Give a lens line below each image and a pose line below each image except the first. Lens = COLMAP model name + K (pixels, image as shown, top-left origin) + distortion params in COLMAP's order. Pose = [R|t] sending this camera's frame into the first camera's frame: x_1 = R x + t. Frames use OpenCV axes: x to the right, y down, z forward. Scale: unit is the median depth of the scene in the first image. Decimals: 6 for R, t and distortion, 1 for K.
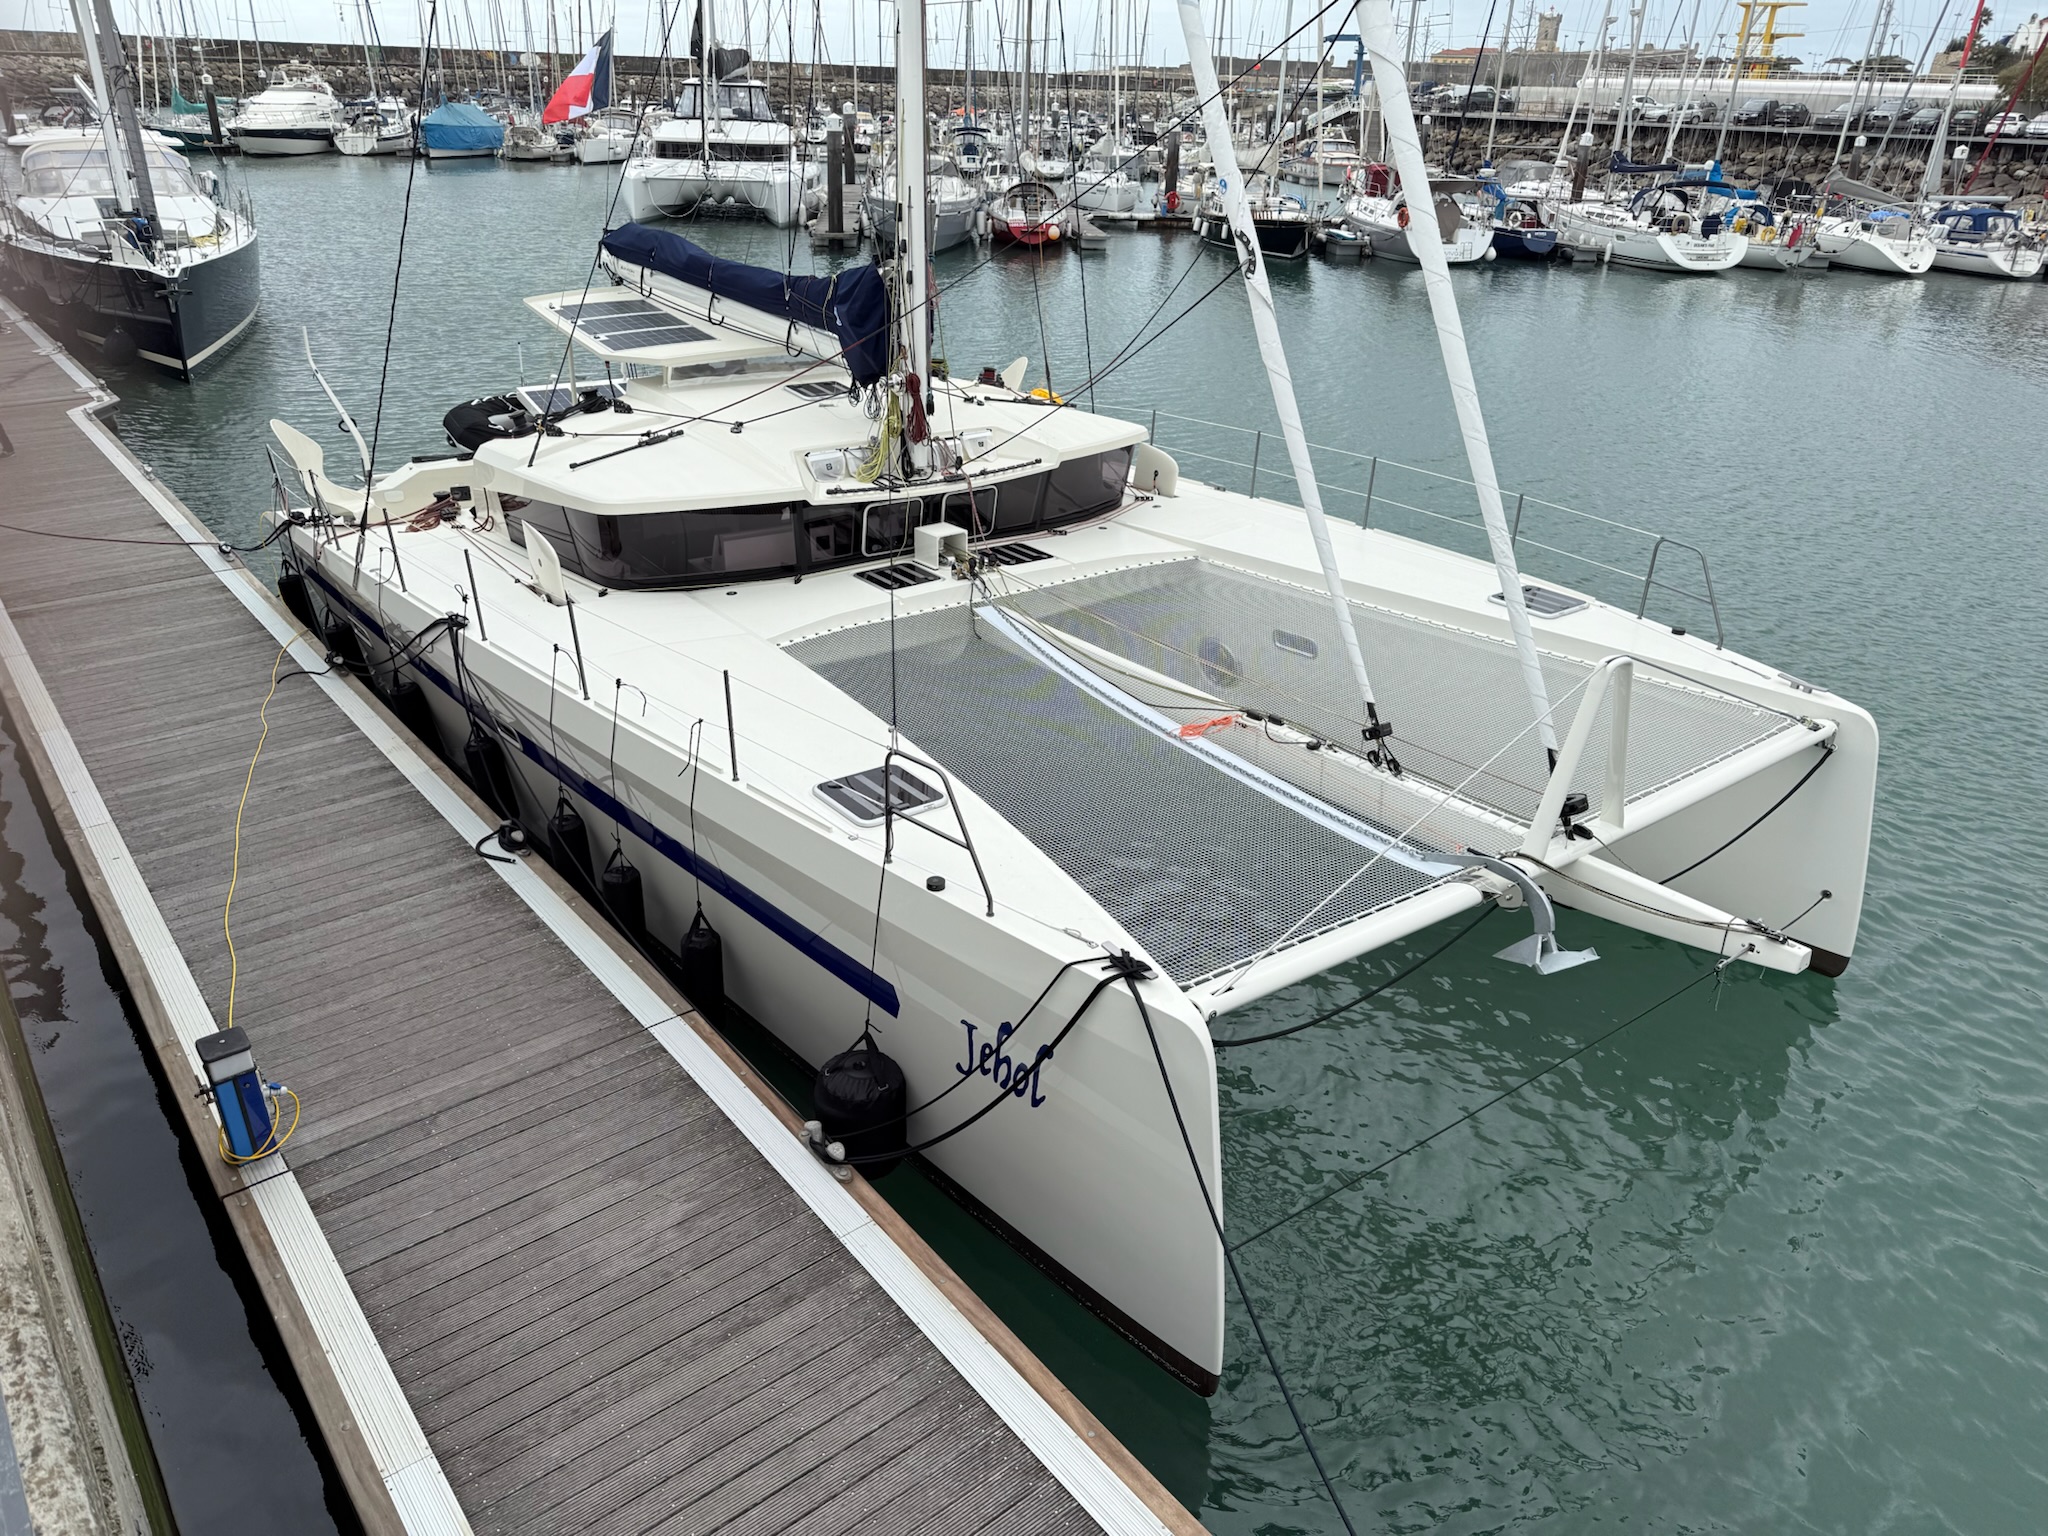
lens RADIAL K [[1446.3, 0, 1017.3], [0, 1446.3, 773.9], [0, 0, 1]] dist [0.011443, -0.004668]
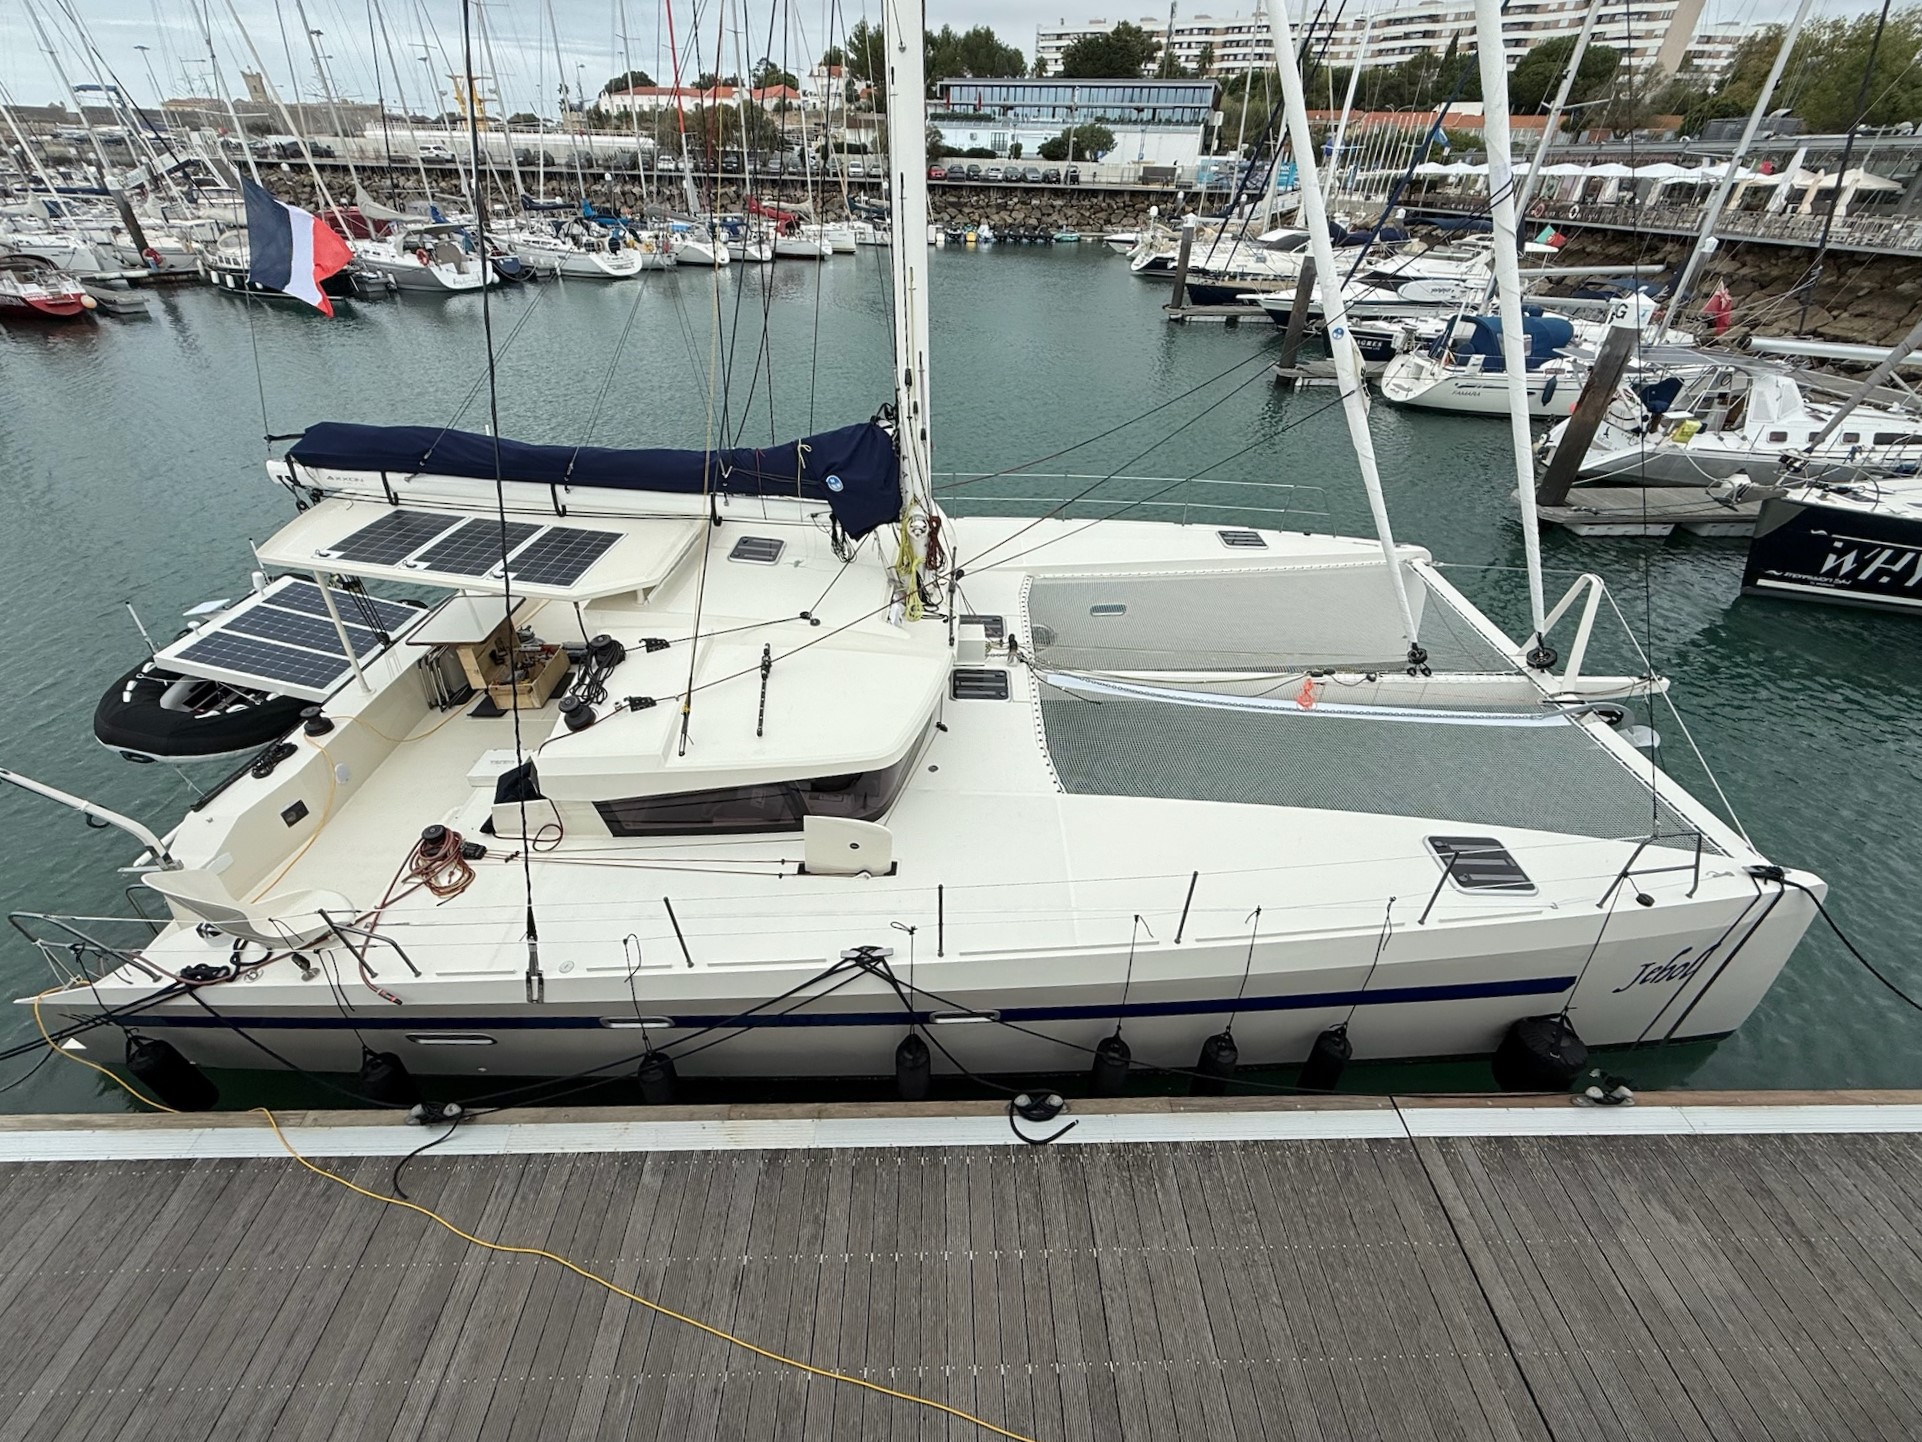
lens RADIAL K [[836.9, 0, 970.7], [0, 836.9, 723.4], [0, 0, 1]] dist [-0.000591, -0.000947]
pose [[0.603442, -0.455659, 0.654395, -0.550745], [0.335711, 0.889553, 0.309829, -0.330023], [-0.723295, 0.032724, 0.689763, 0.556771]]
